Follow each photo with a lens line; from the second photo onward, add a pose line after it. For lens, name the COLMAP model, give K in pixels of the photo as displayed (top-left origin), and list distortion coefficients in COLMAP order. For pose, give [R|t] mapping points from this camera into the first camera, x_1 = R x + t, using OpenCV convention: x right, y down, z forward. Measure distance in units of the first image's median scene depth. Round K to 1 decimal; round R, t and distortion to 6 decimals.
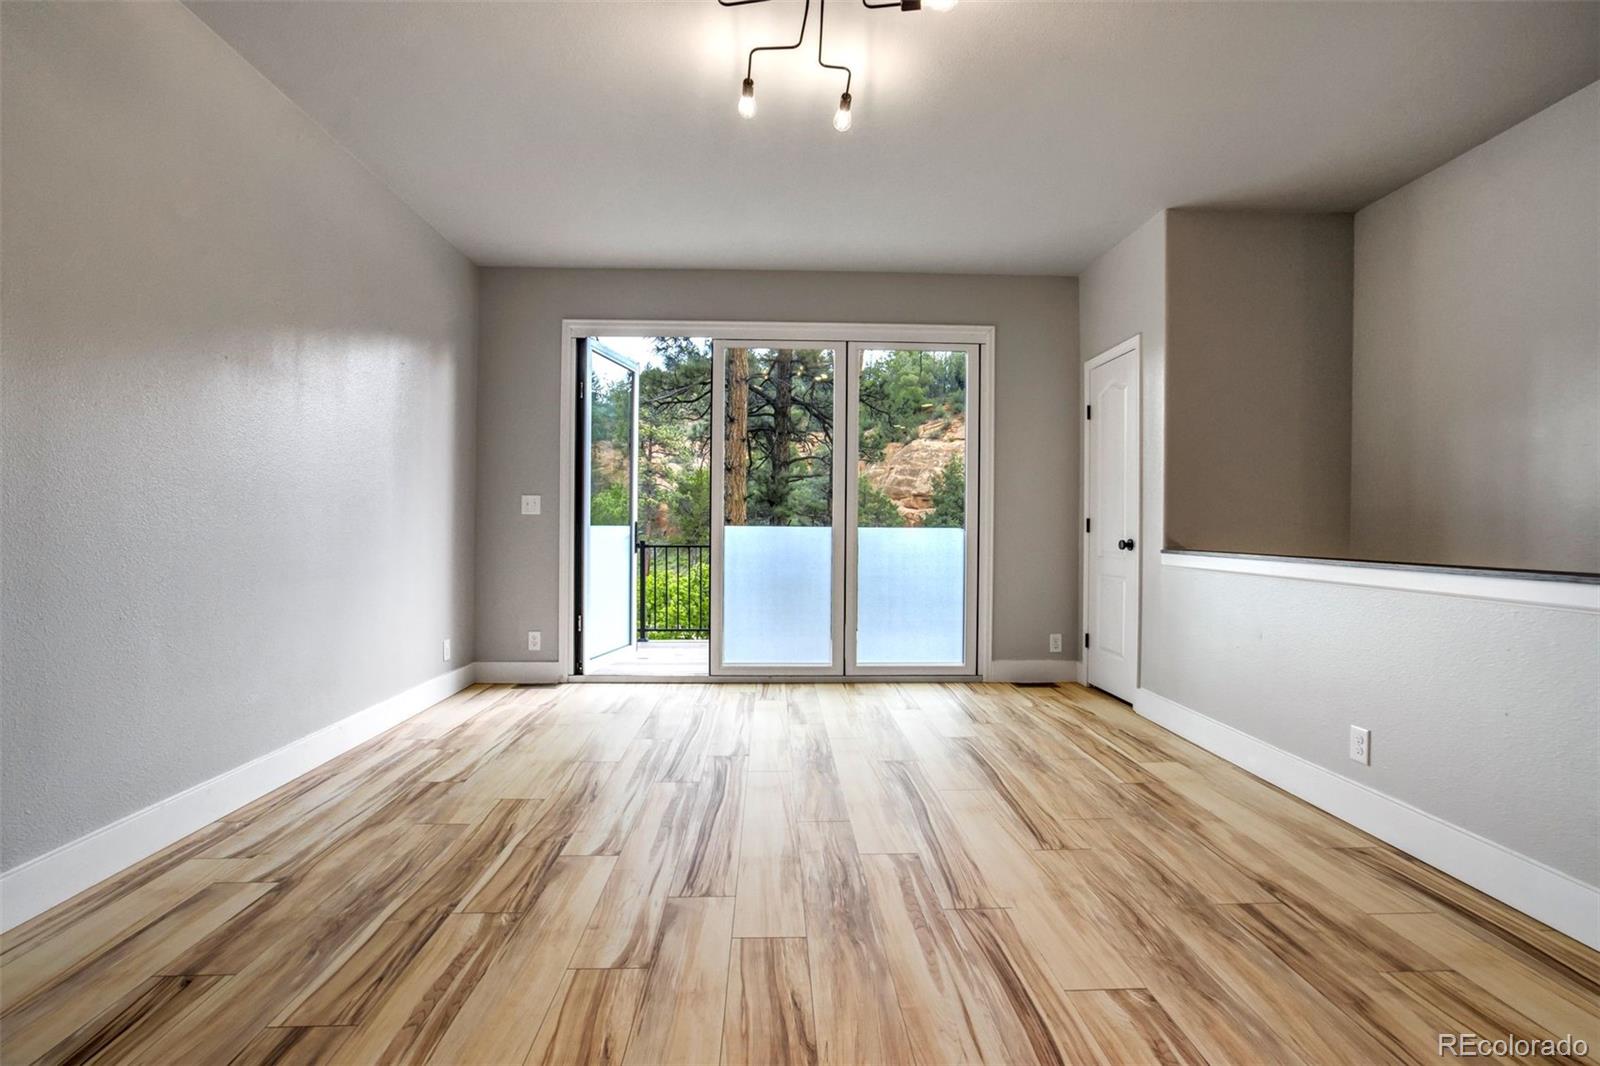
lens RADIAL K [[747.9, 0, 809.8], [0, 747.9, 527.1], [0, 0, 1]] dist [-0.040013, 0.019794]
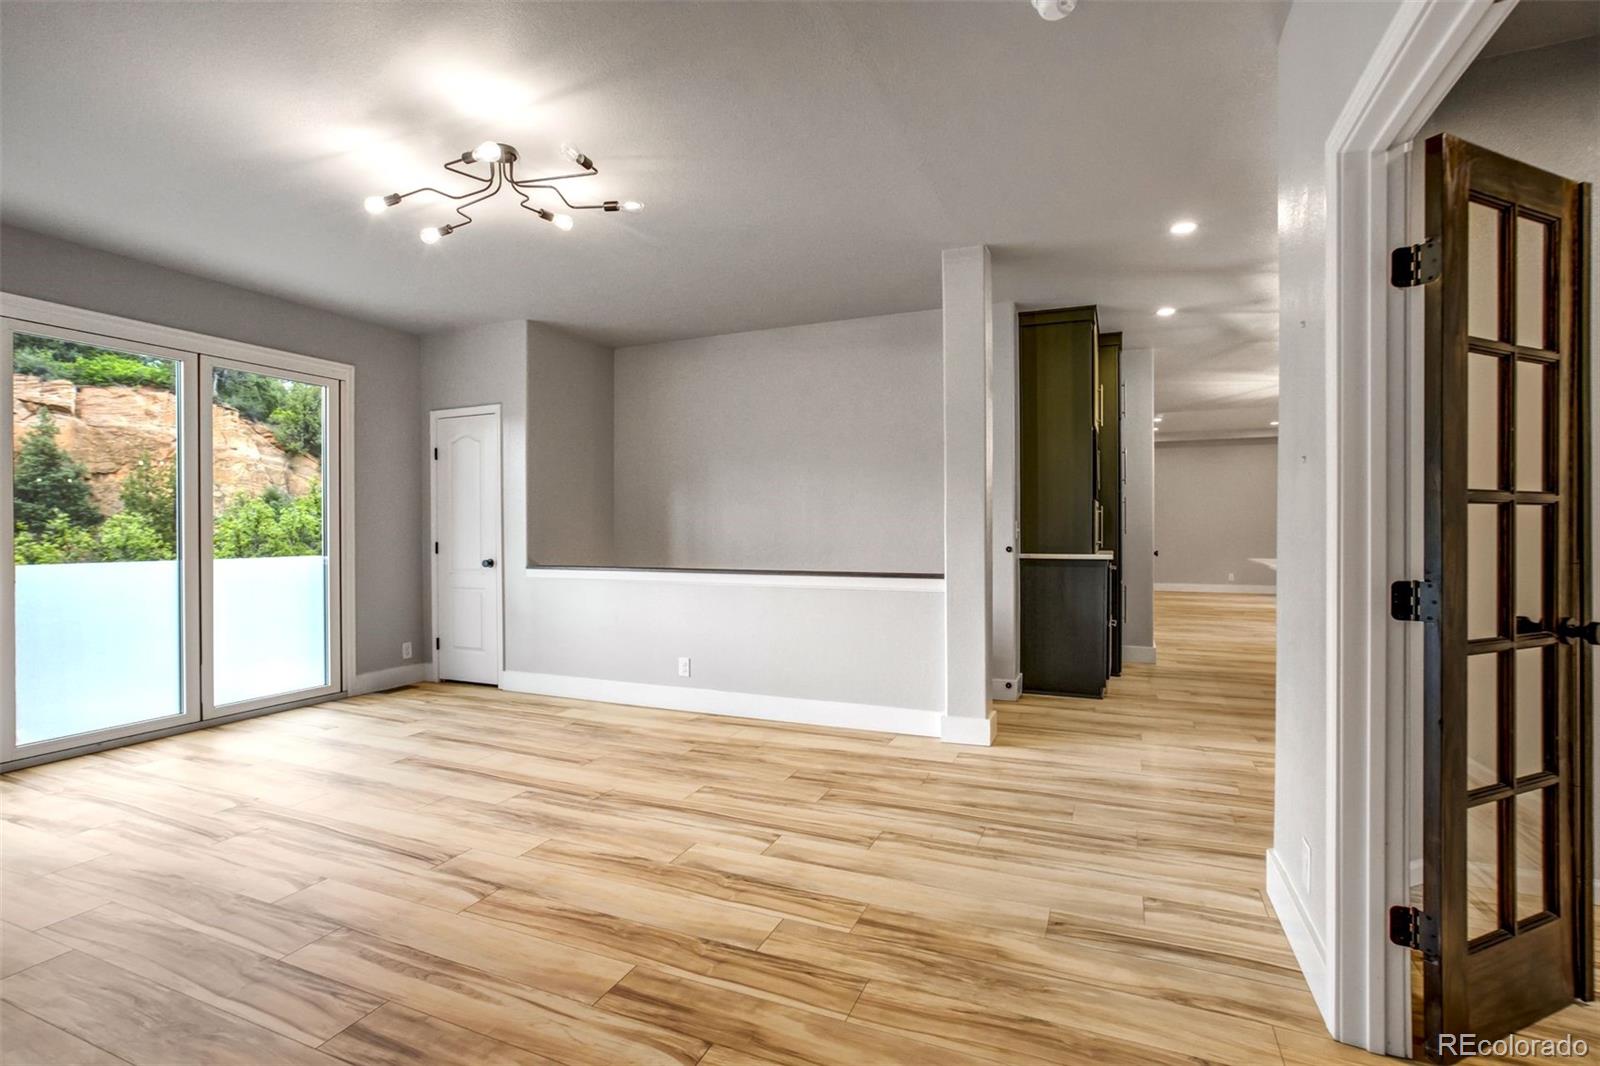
lens RADIAL K [[747.9, 0, 809.8], [0, 747.9, 527.1], [0, 0, 1]] dist [-0.040013, 0.019794]
pose [[0.421641, -0.007497, 0.906732, -0.843720], [0.006413, 0.999965, 0.005285, -0.070915], [-0.906740, 0.003586, 0.421675, -0.098864]]
